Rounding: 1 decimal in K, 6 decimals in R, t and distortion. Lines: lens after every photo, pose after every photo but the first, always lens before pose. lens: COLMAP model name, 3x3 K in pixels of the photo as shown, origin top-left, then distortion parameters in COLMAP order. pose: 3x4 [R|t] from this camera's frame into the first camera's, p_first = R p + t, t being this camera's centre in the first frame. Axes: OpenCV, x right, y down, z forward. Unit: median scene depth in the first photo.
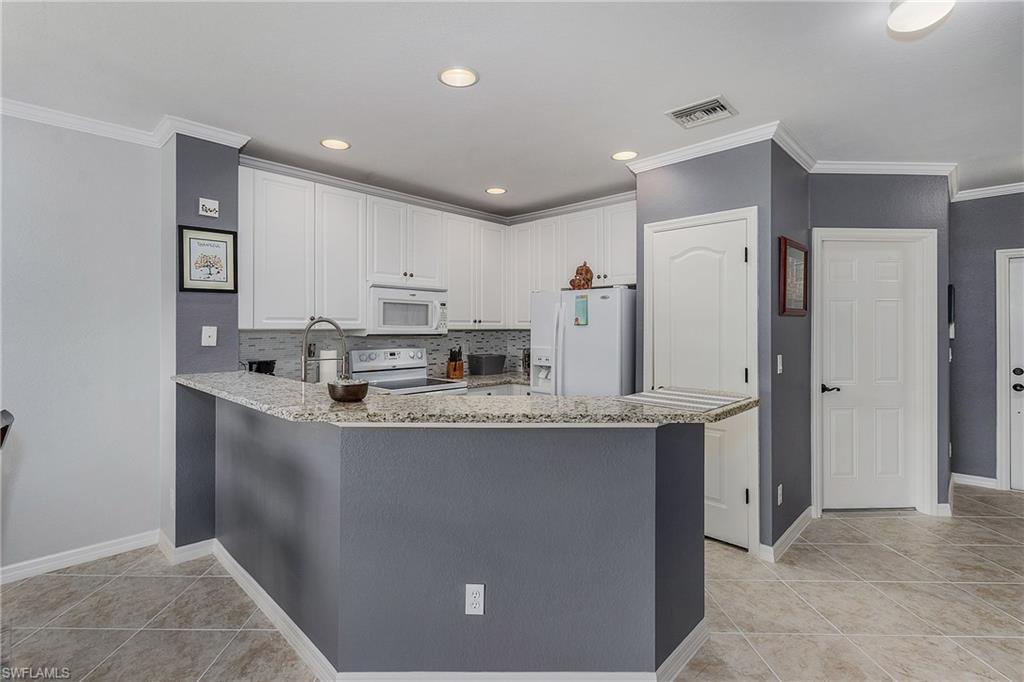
lens RADIAL K [[473.7, 0, 485.9], [0, 473.7, 325.8], [0, 0, 1]] dist [0.001852, 0.000369]
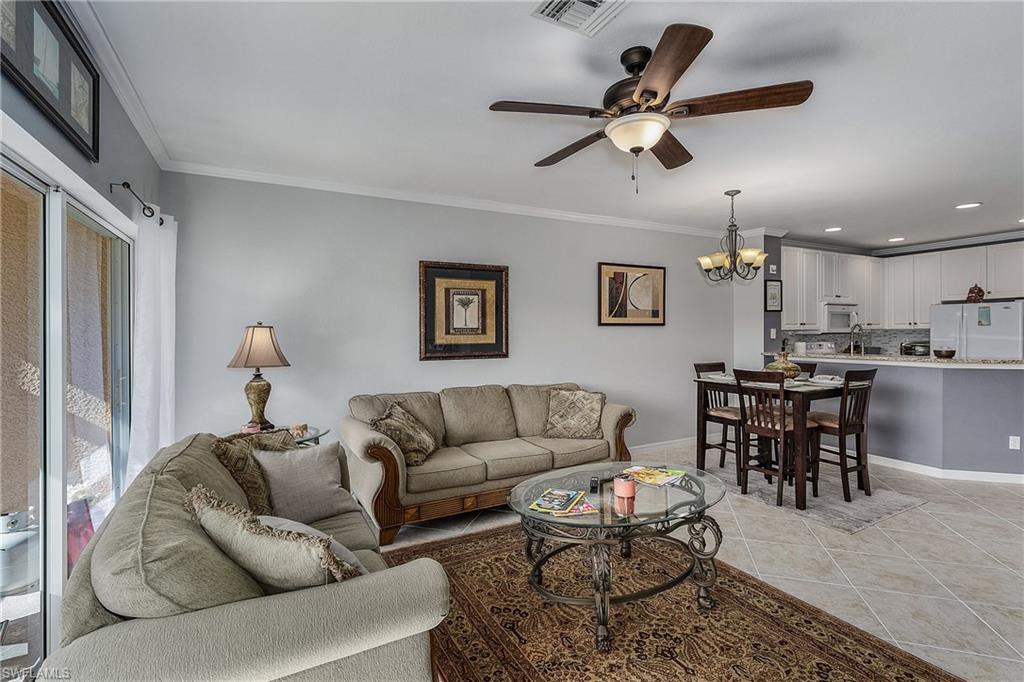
lens RADIAL K [[472.1, 0, 497.8], [0, 472.1, 334.4], [0, 0, 1]] dist [0.001416, 0.000250]
pose [[0.953616, -0.009283, -0.300882, -1.054730], [0.011844, 0.999907, 0.006688, -0.002203], [0.300792, -0.009941, 0.953638, -1.200635]]
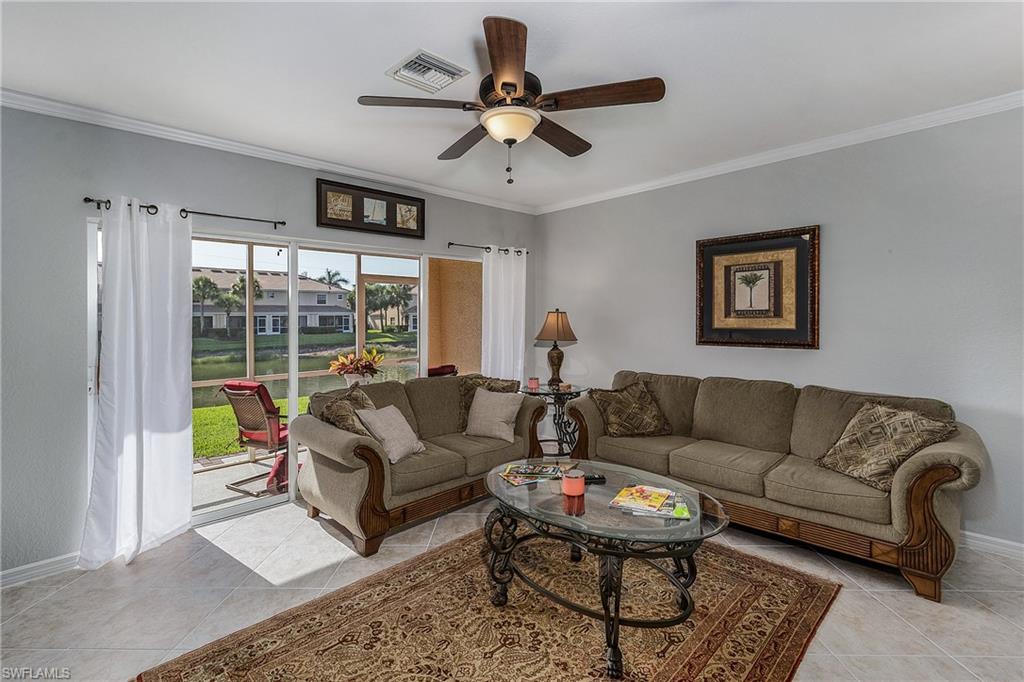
lens RADIAL K [[472.3, 0, 501.6], [0, 472.3, 314.7], [0, 0, 1]] dist [0.000665, 0.000067]
pose [[-0.024193, -0.009223, -0.999665, -0.347357], [0.014296, 0.999852, -0.009571, 0.001433], [0.999605, -0.014522, -0.024058, -0.471237]]
